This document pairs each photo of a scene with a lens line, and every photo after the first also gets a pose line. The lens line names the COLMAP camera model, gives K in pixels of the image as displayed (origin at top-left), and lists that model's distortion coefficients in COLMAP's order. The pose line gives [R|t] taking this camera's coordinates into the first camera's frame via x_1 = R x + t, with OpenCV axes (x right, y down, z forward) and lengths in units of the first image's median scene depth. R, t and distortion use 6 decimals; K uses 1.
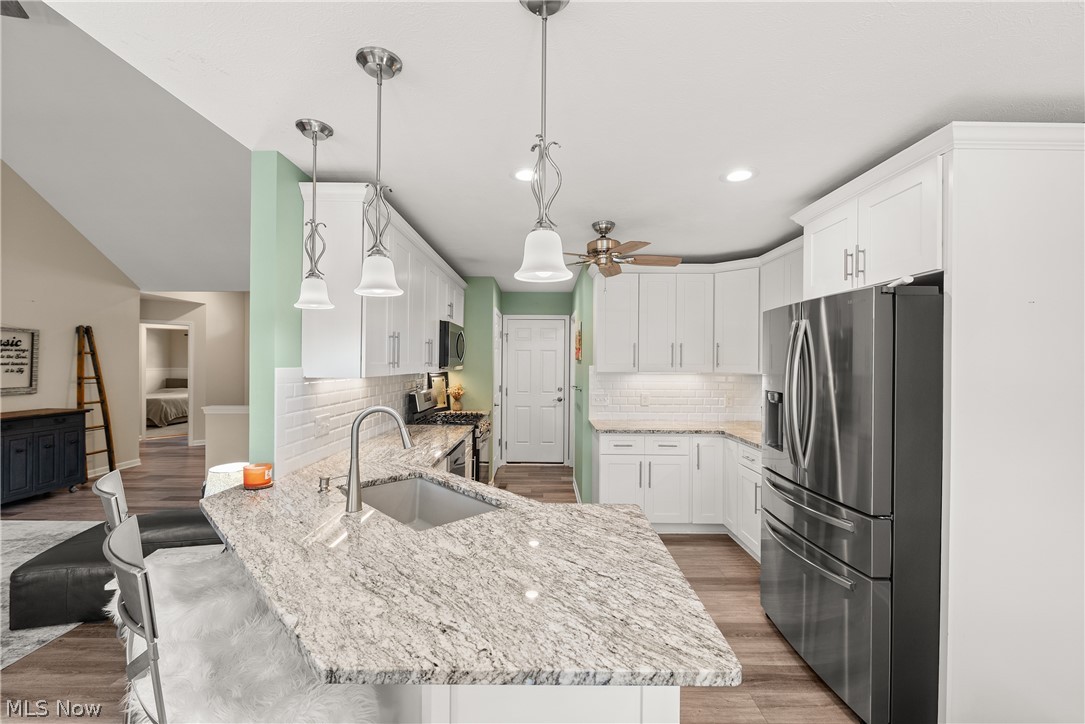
lens RADIAL K [[454.6, 0, 542.5], [0, 454.6, 362.0], [0, 0, 1]] dist [-0.000476, -0.000362]
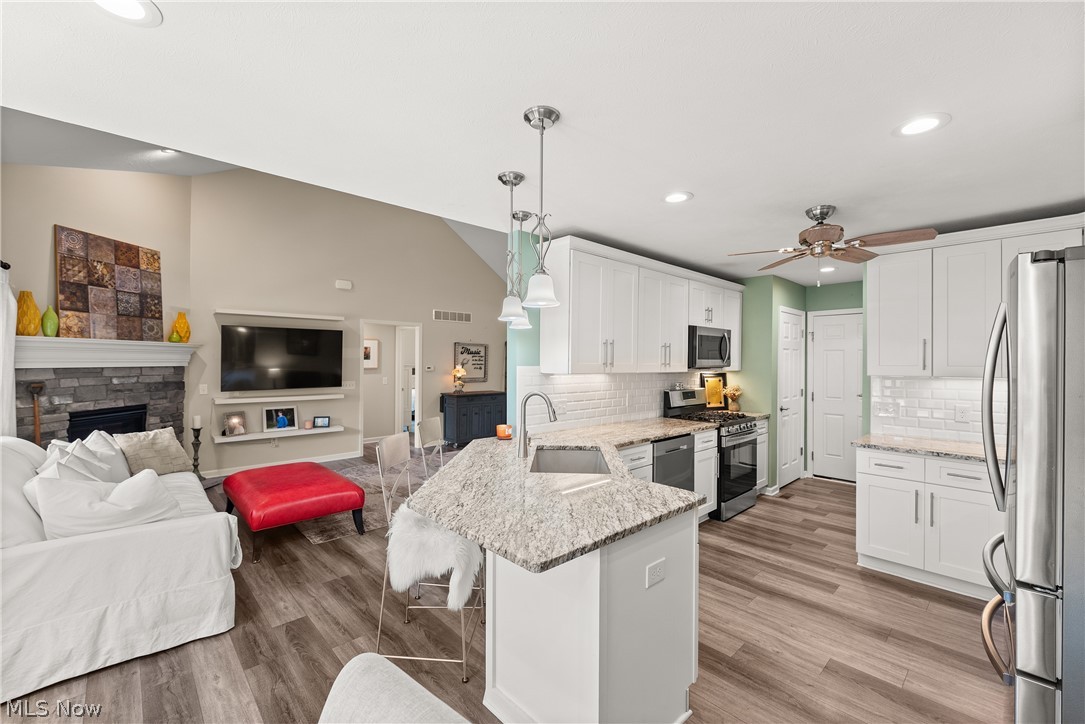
lens RADIAL K [[446.5, 0, 542.5], [0, 446.5, 362.0], [0, 0, 1]] dist [0.008786, -0.000235]
pose [[0.683657, -0.001606, -0.729802, 0.316930], [-0.001393, 0.999993, -0.003506, 0.001346], [0.729802, 0.003413, 0.683650, -0.002441]]
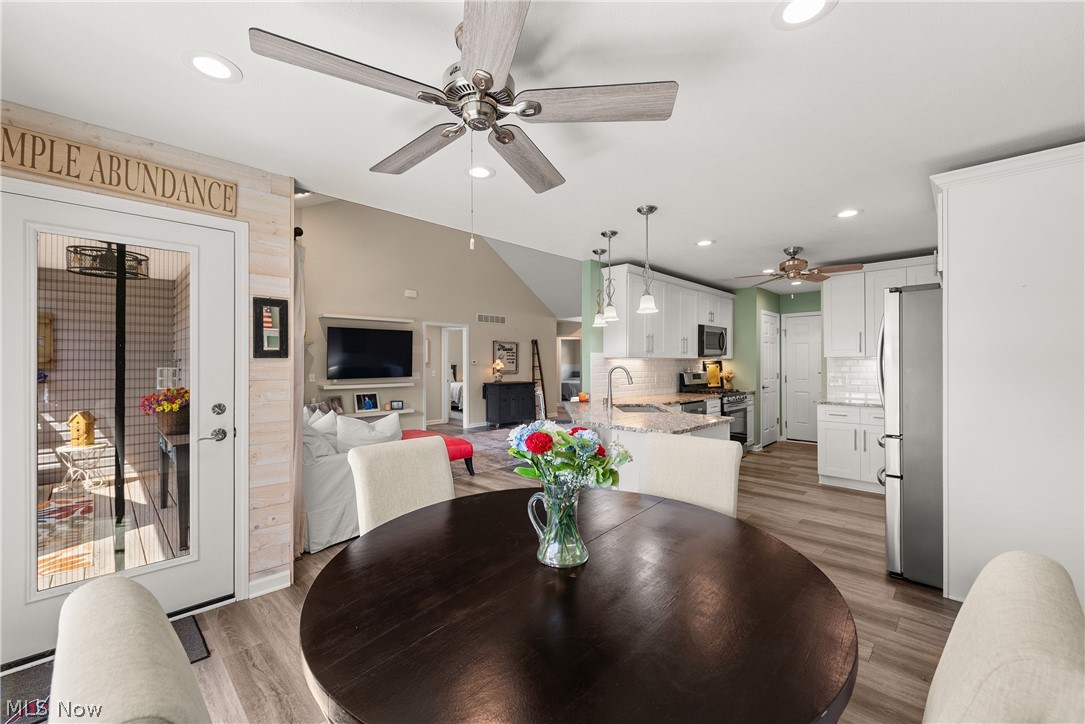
lens RADIAL K [[433.0, 0, 542.5], [0, 433.0, 362.0], [0, 0, 1]] dist [0.013463, 0.000021]
pose [[0.714168, -0.010359, -0.699898, 0.406286], [0.007982, 0.999946, -0.006655, 0.037824], [0.699929, -0.000834, 0.714212, -0.390778]]
